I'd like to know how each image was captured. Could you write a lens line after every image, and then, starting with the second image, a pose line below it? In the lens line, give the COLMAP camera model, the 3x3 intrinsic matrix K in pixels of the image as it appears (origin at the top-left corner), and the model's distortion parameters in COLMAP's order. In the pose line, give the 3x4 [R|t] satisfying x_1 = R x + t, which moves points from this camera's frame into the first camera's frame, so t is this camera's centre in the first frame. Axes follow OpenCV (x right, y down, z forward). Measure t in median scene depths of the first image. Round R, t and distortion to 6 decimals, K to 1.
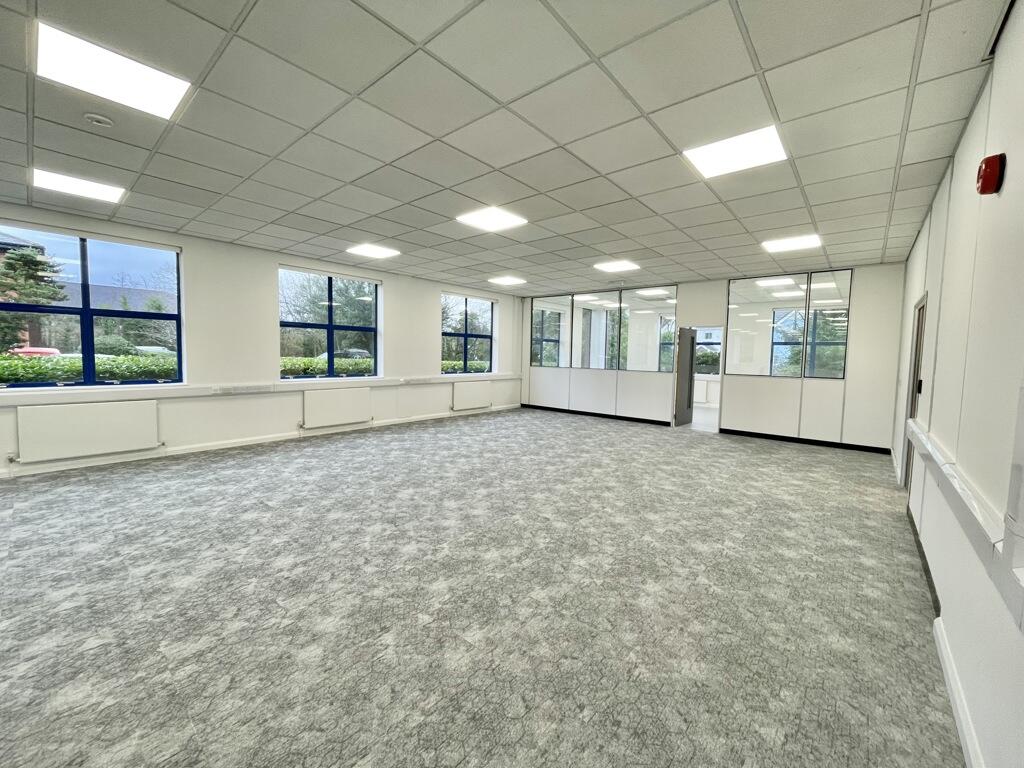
lens RADIAL K [[413.2, 0, 512.4], [0, 413.2, 379.6], [0, 0, 1]] dist [-0.003046, 0.000067]
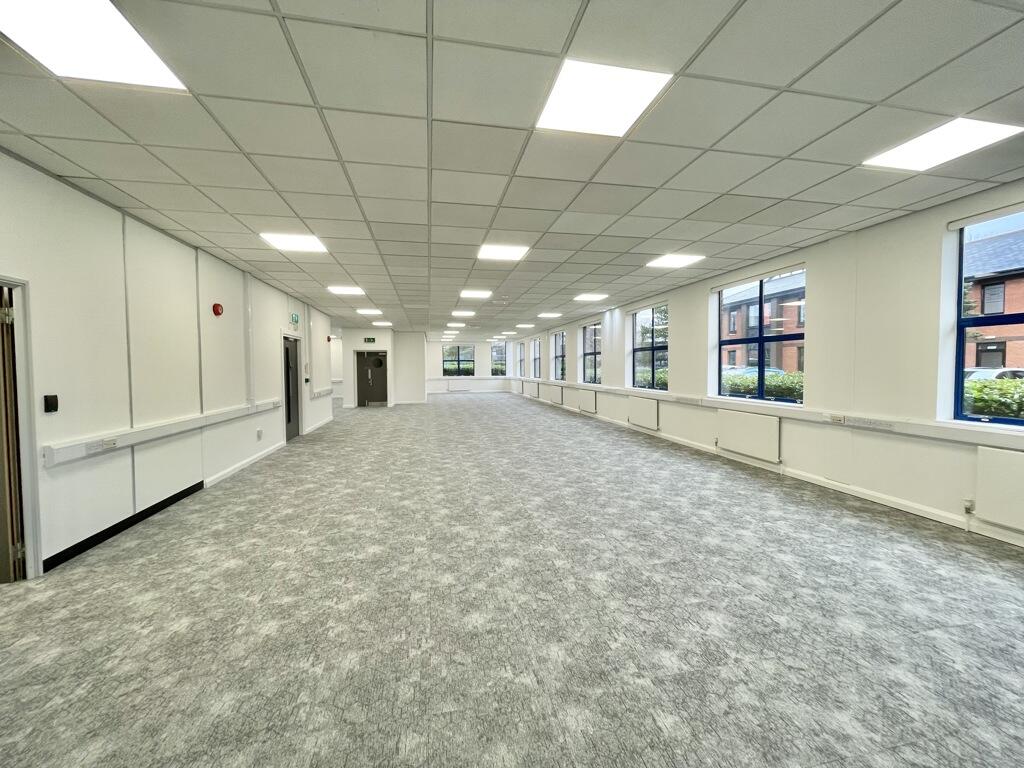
lens RADIAL K [[413.2, 0, 511.3], [0, 413.2, 380.7], [0, 0, 1]] dist [-0.003046, 0.000067]
pose [[-0.618785, 0.011716, -0.785473, 0.760585], [-0.055170, 0.996772, 0.058330, -0.091333], [0.783621, 0.079429, -0.616141, 1.588622]]
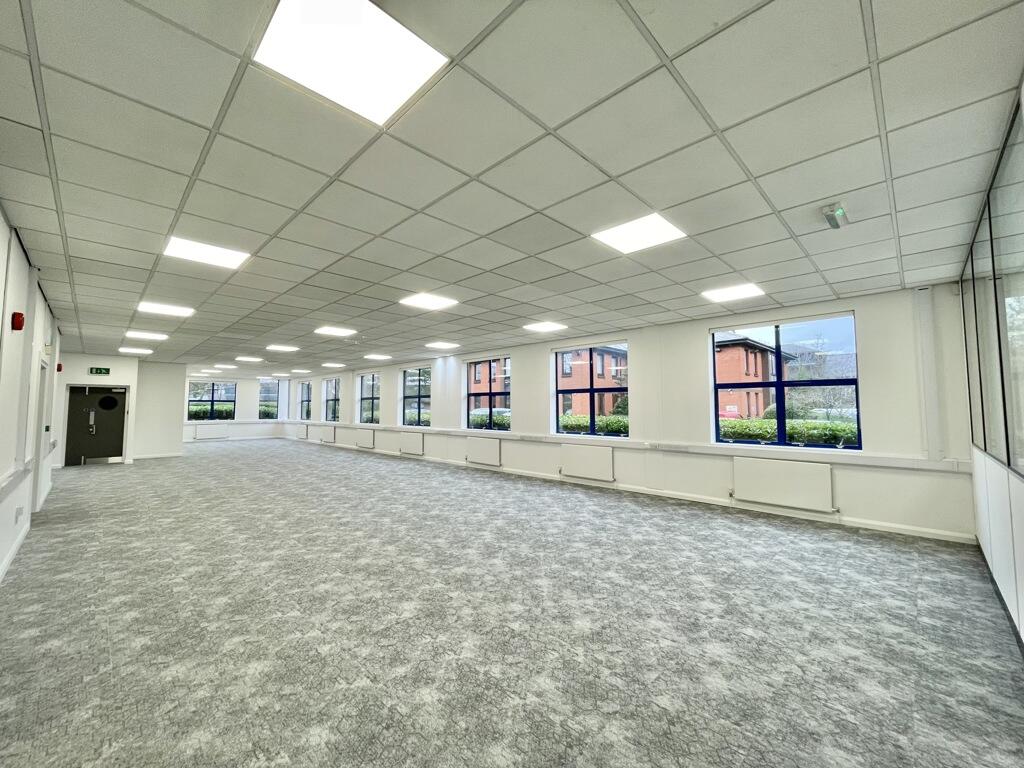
lens RADIAL K [[413.2, 0, 511.3], [0, 413.2, 379.1], [0, 0, 1]] dist [-0.003046, 0.000067]
pose [[-0.071970, -0.088410, -0.993481, 1.010584], [-0.064402, 0.994397, -0.083826, -0.068702], [0.995325, 0.057949, -0.077260, 1.219170]]
